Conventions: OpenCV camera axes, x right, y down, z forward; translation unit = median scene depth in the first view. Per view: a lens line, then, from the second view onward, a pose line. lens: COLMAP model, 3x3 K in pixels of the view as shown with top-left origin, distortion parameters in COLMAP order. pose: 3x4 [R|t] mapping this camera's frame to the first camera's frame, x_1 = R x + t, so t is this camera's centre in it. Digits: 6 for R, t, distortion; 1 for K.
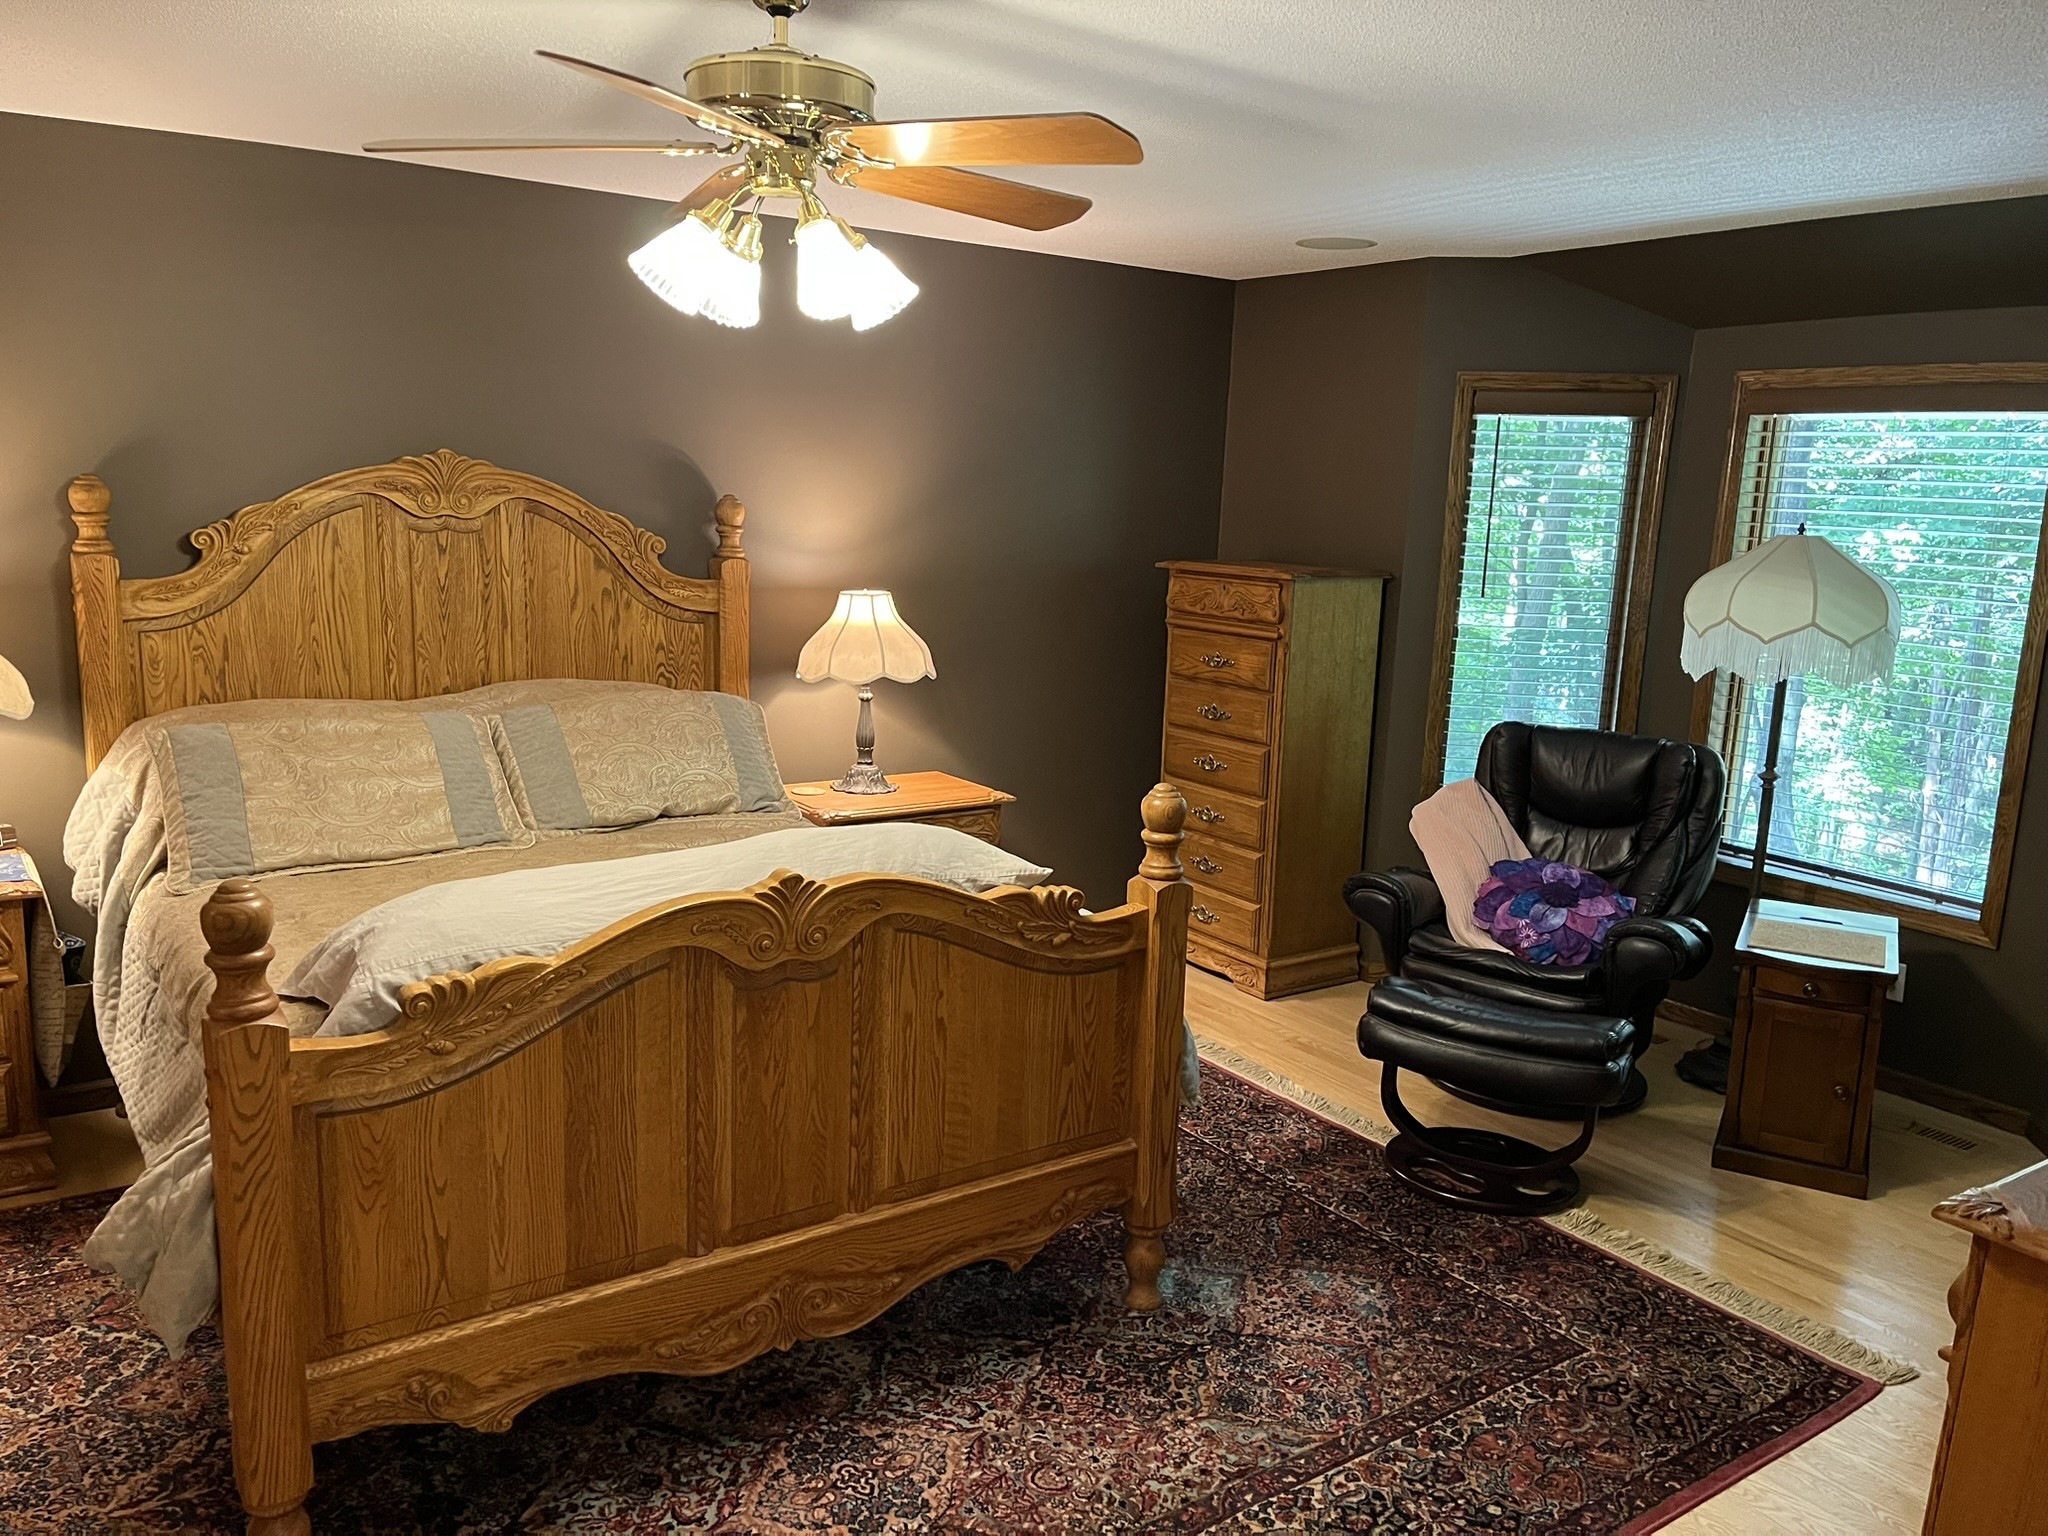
lens RADIAL K [[1554.4, 0, 1022.1], [0, 1554.4, 769.5], [0, 0, 1]] dist [0.064120, -0.084621]
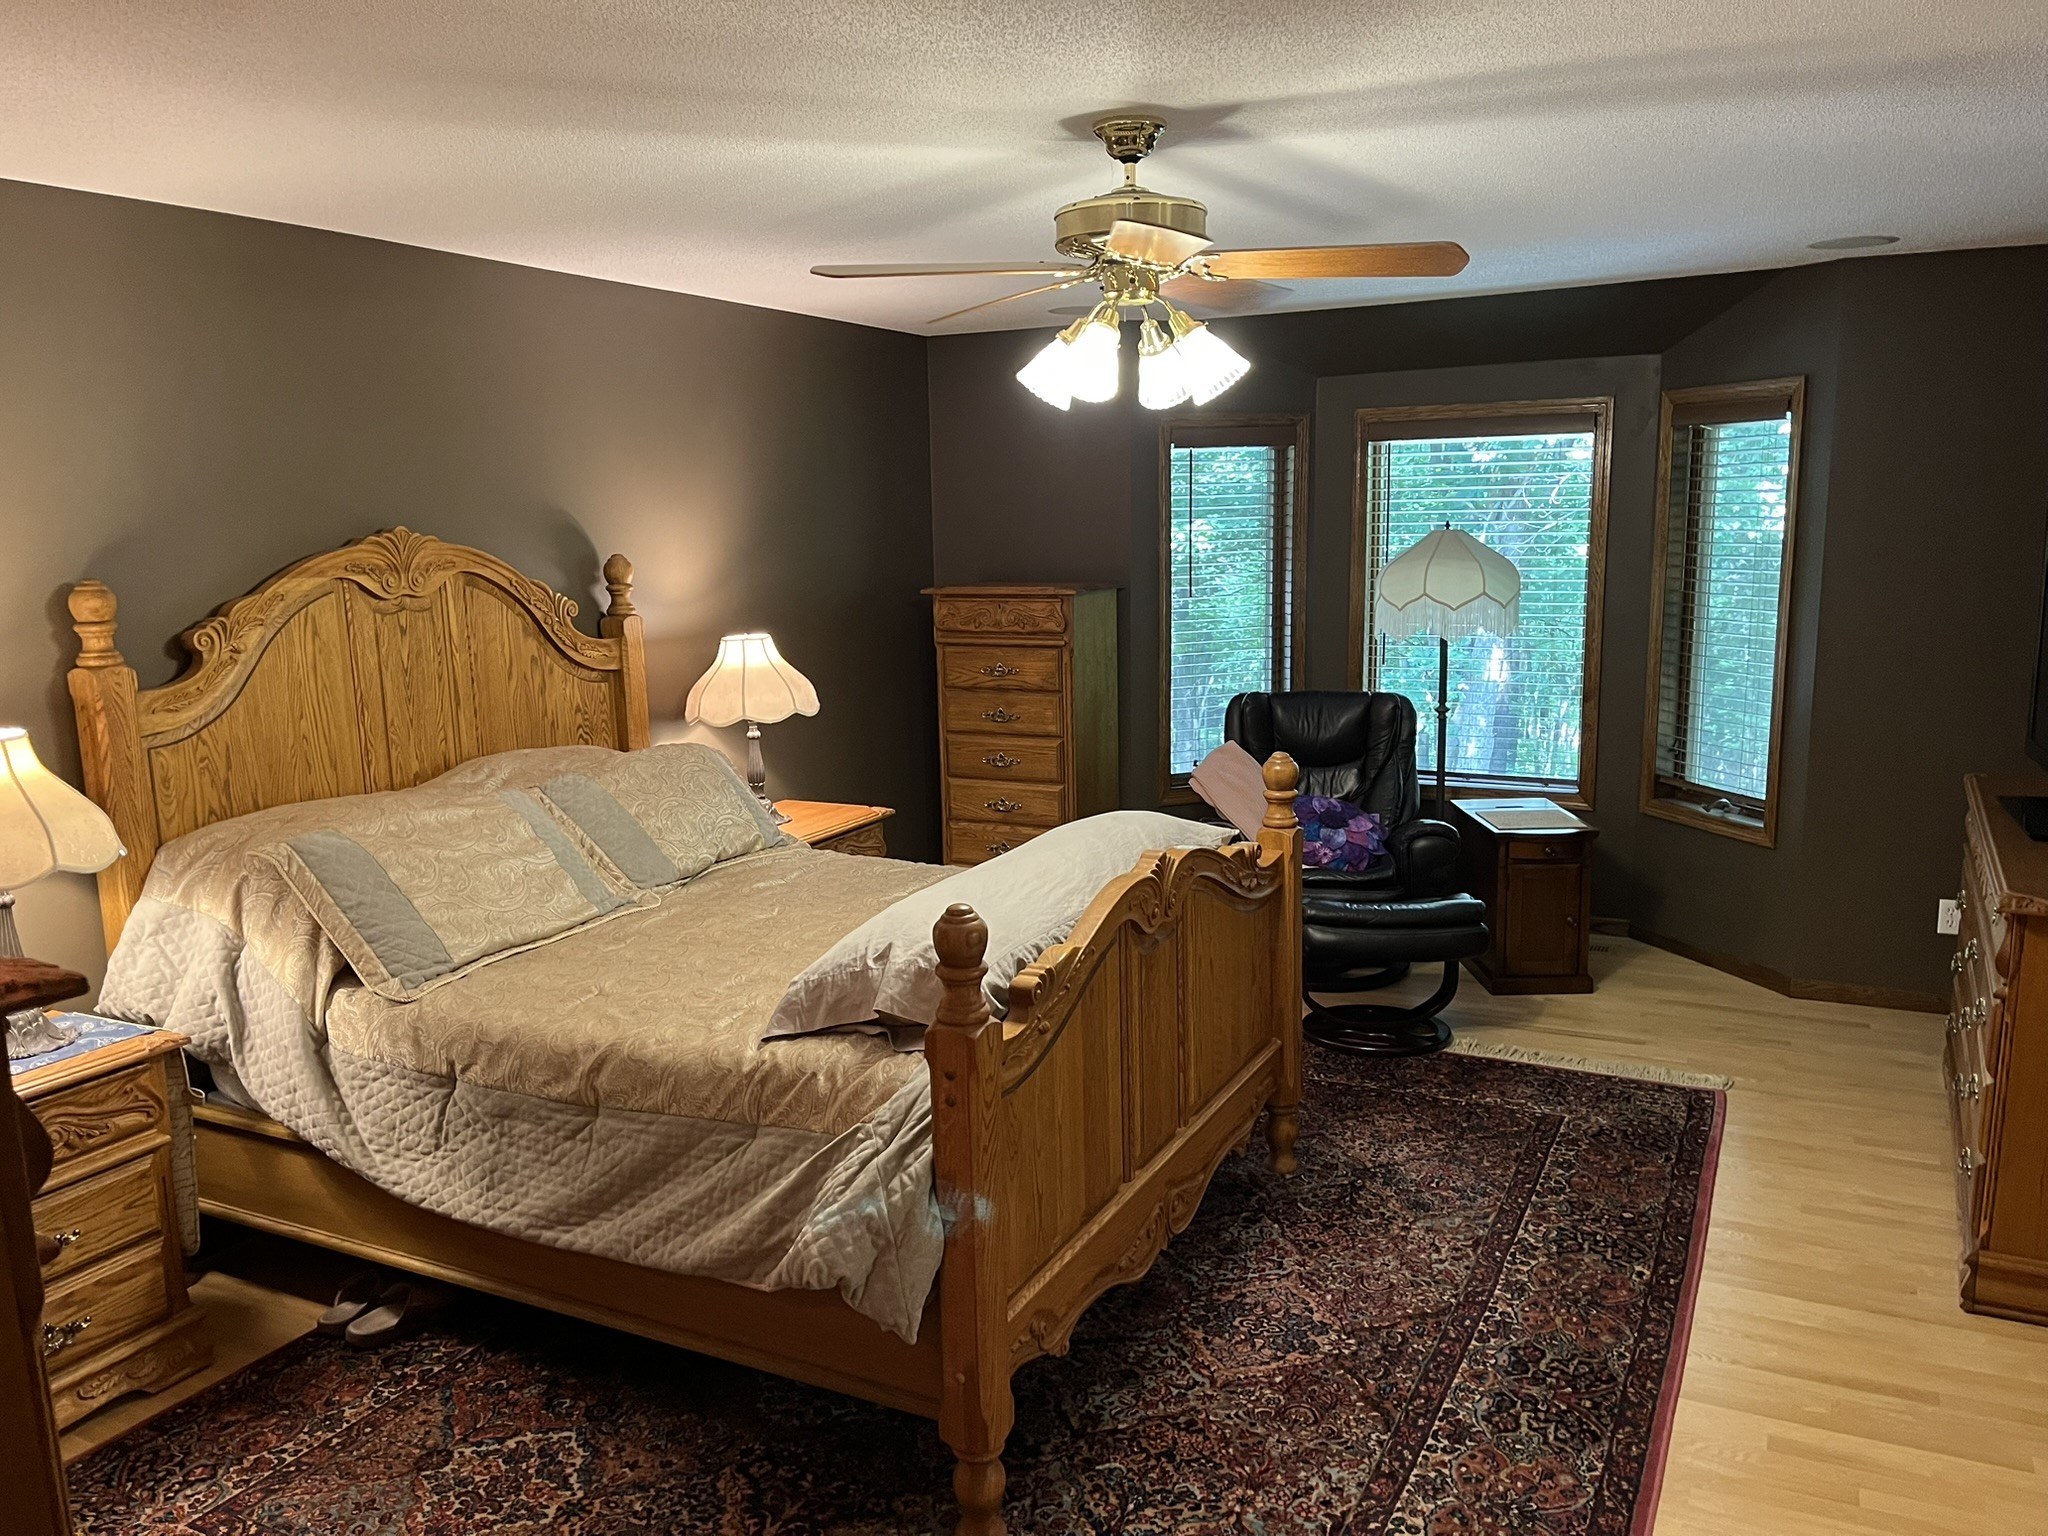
lens RADIAL K [[1554.4, 0, 1012.1], [0, 1554.4, 772.8], [0, 0, 1]] dist [0.064120, -0.084621]
pose [[0.881151, -0.132643, 0.453848, -0.496508], [0.138336, 0.990167, 0.020810, -0.022381], [-0.452145, 0.044447, 0.890836, -0.024060]]
